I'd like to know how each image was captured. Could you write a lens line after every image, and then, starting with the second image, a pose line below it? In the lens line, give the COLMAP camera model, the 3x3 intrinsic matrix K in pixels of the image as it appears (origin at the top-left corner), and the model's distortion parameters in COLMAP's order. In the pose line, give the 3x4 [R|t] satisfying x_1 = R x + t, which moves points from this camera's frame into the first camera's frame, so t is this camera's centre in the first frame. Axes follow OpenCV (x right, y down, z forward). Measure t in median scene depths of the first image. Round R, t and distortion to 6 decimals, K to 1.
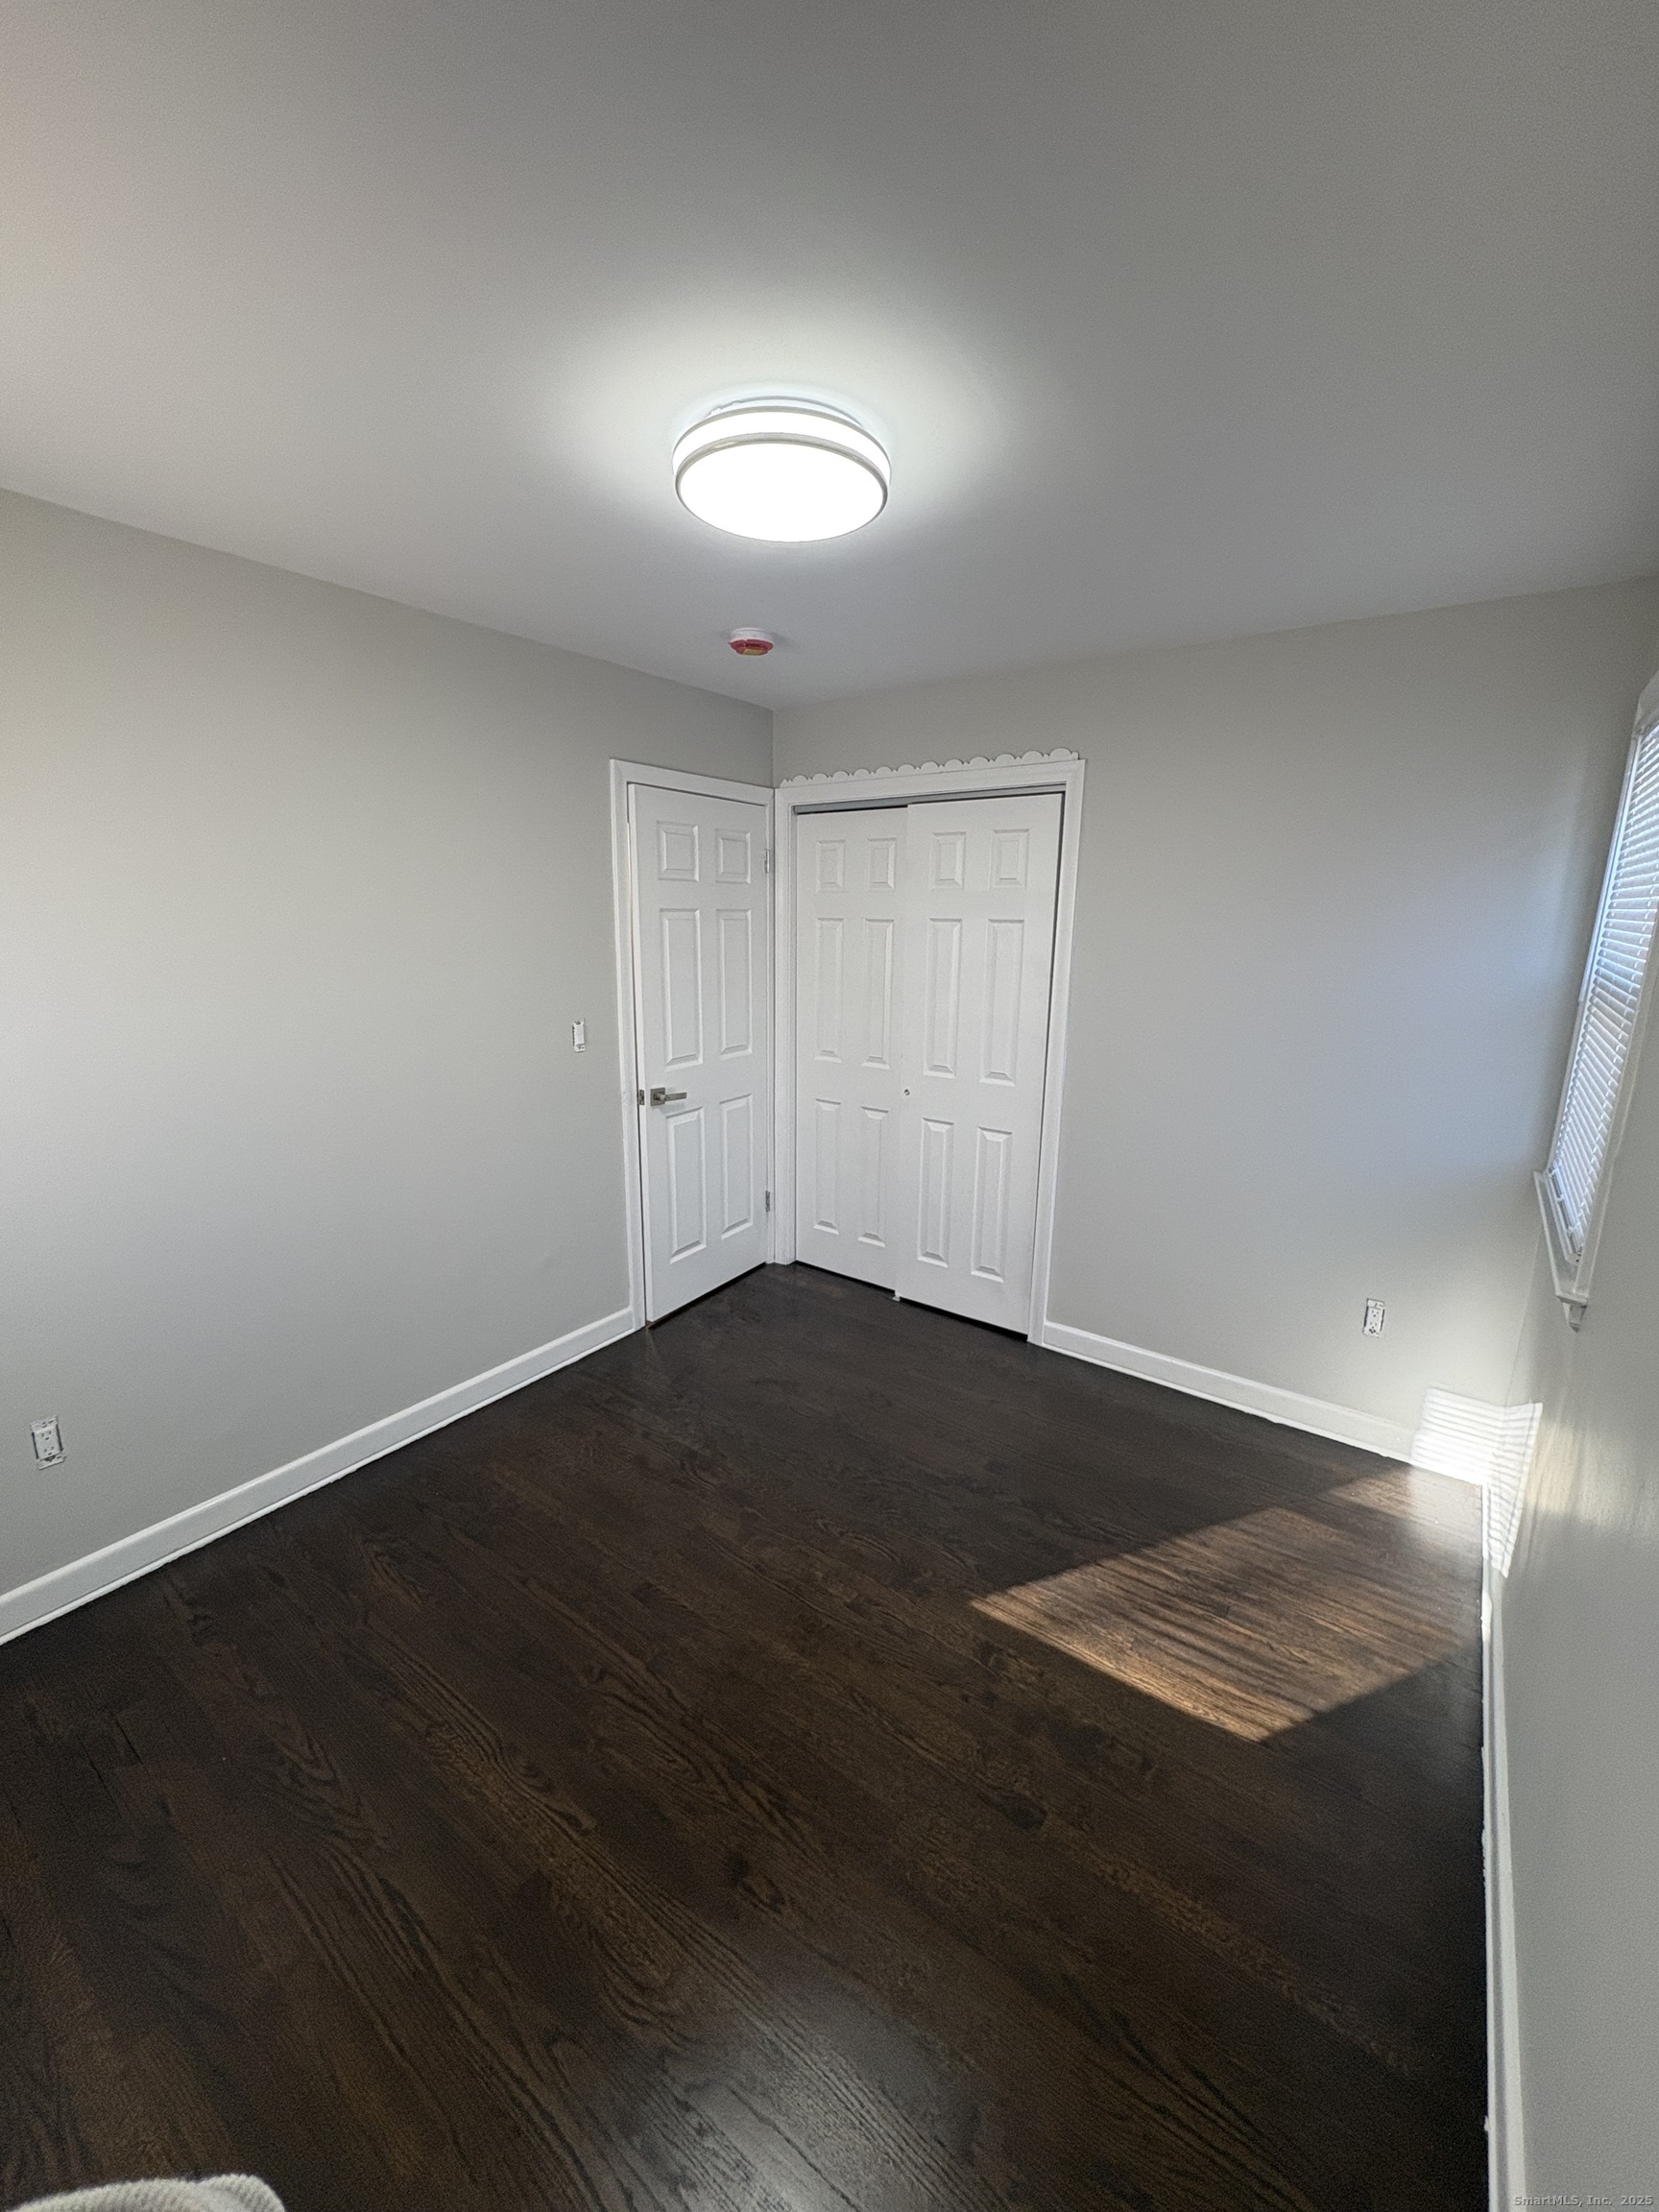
lens RADIAL K [[882.2, 0, 829.5], [0, 882.2, 1106.0], [0, 0, 1]] dist [-0.000840, 0.000160]
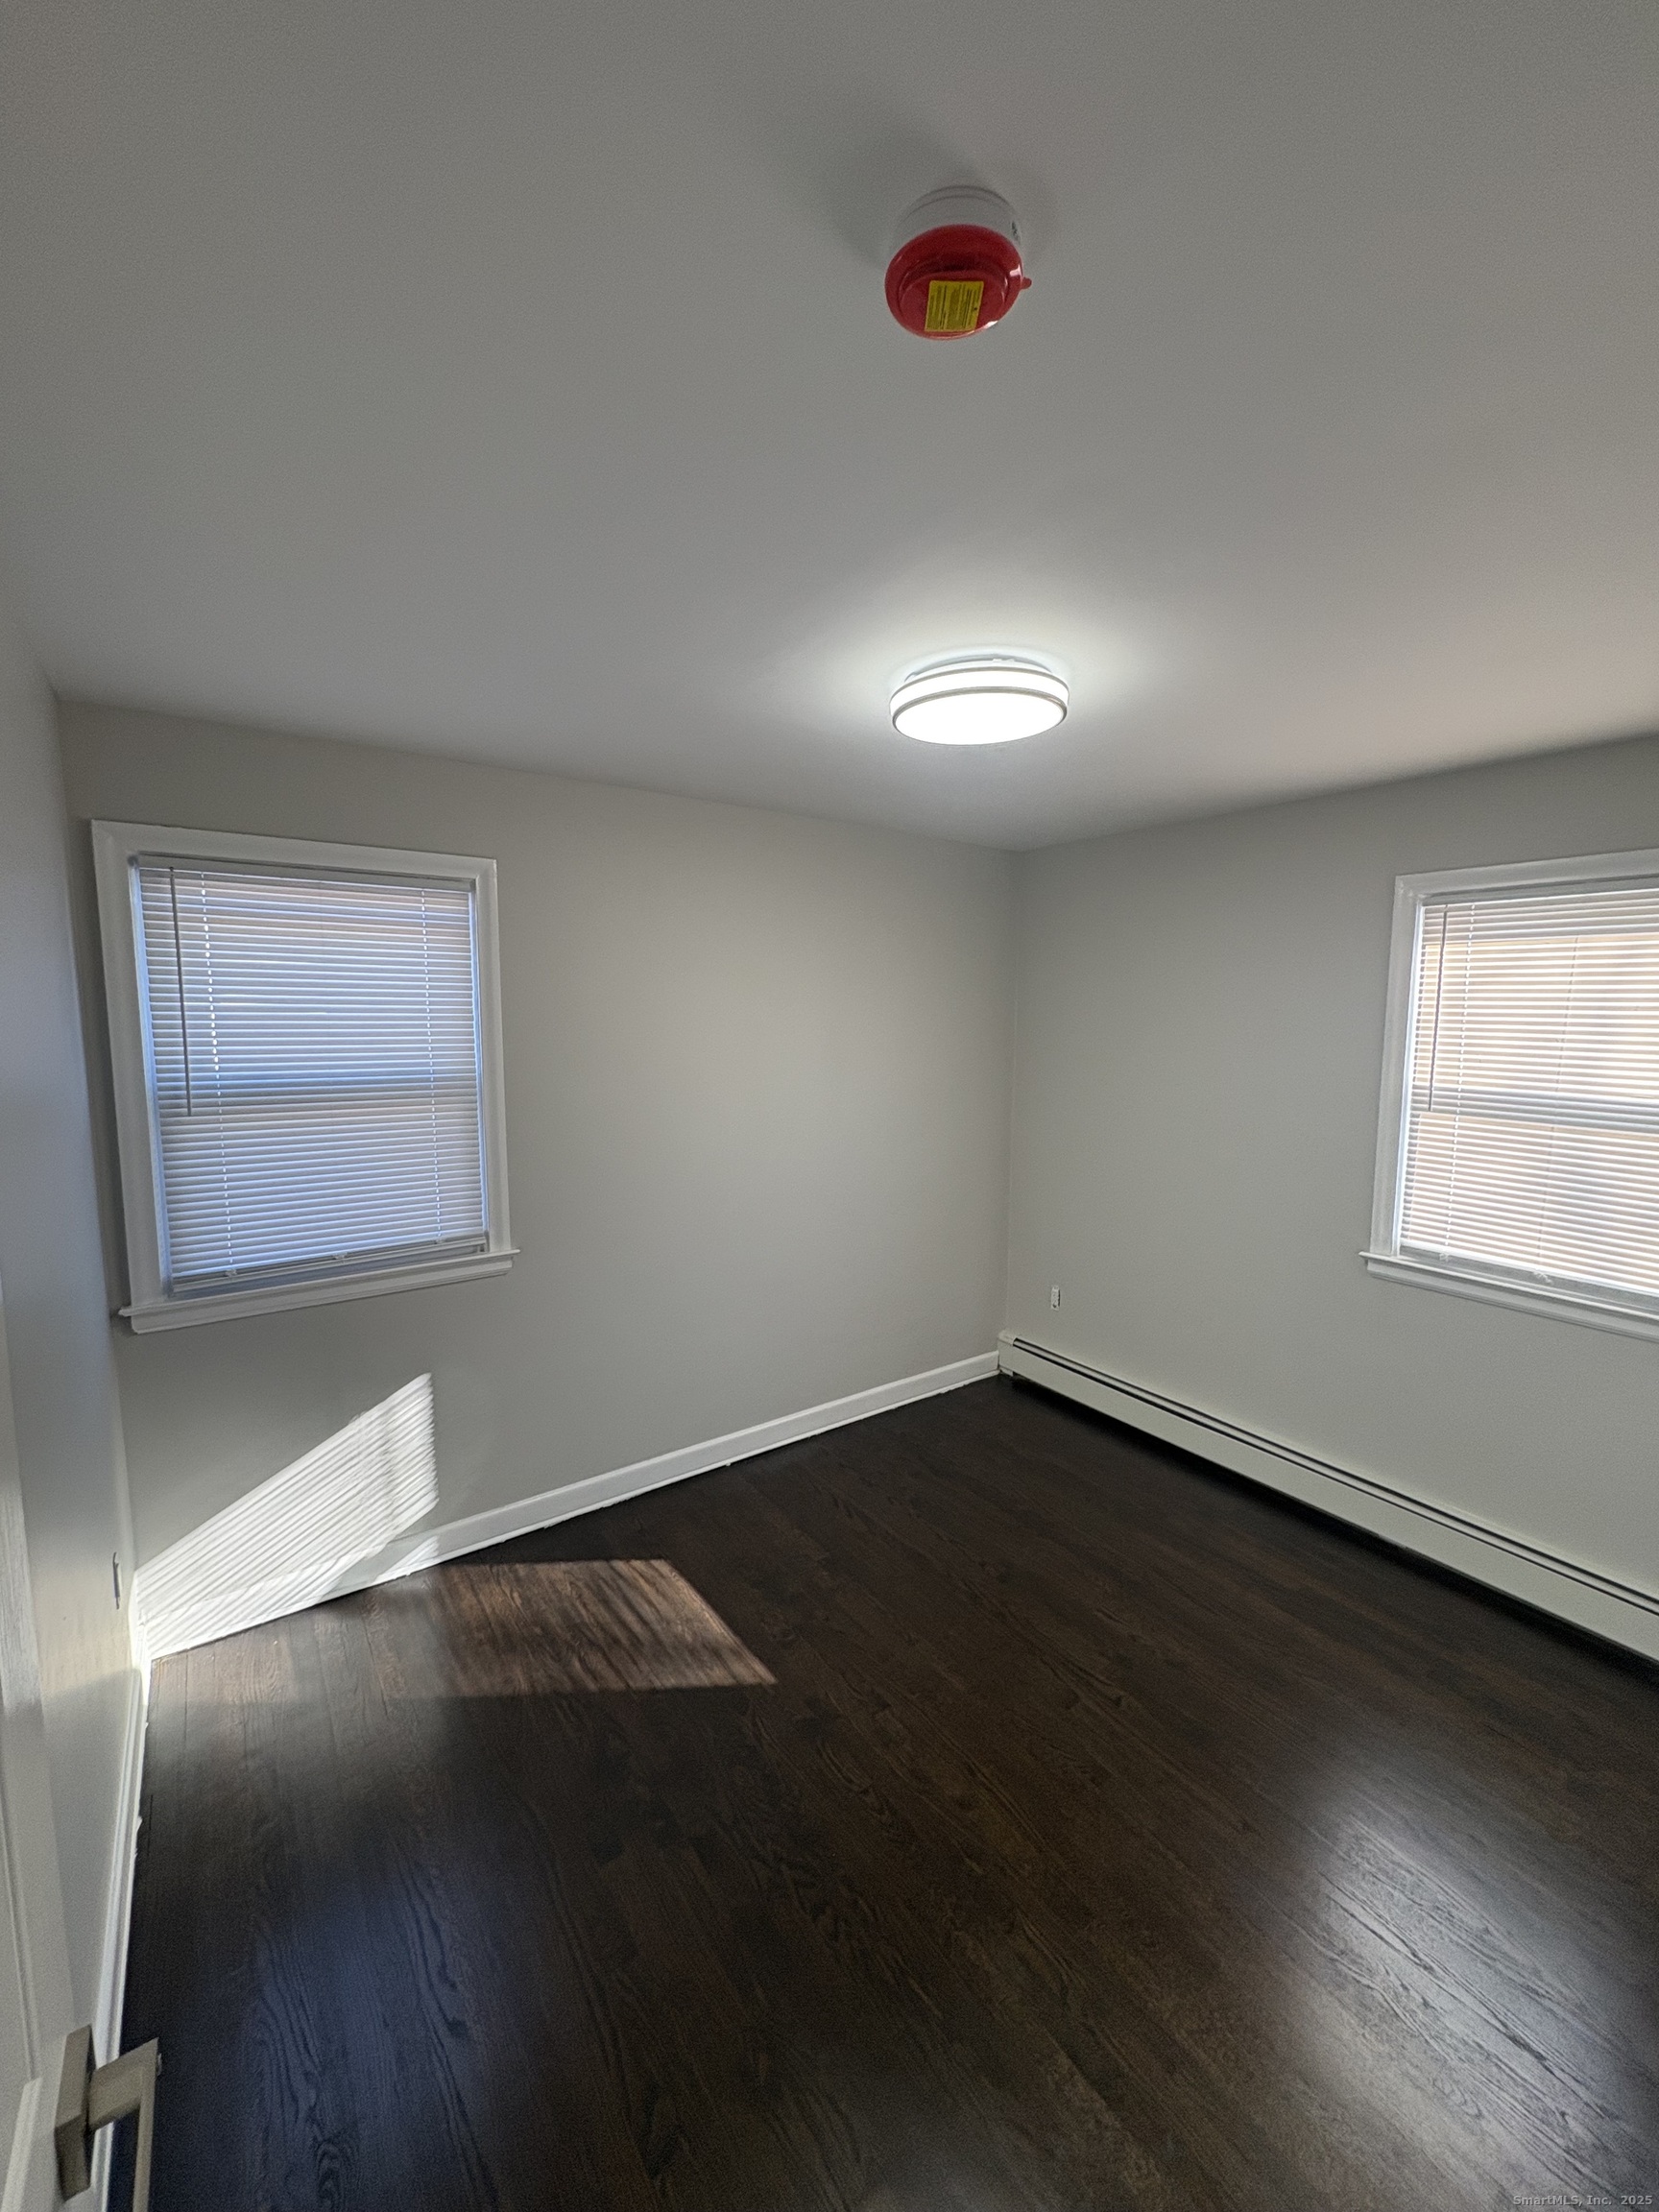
lens RADIAL K [[882.2, 0, 829.5], [0, 882.2, 1106.0], [0, 0, 1]] dist [-0.000840, 0.000160]
pose [[-0.949267, -0.050256, 0.310430, -0.209135], [0.053053, 0.947406, 0.315606, -0.451543], [-0.309964, 0.316063, -0.896675, 1.821659]]
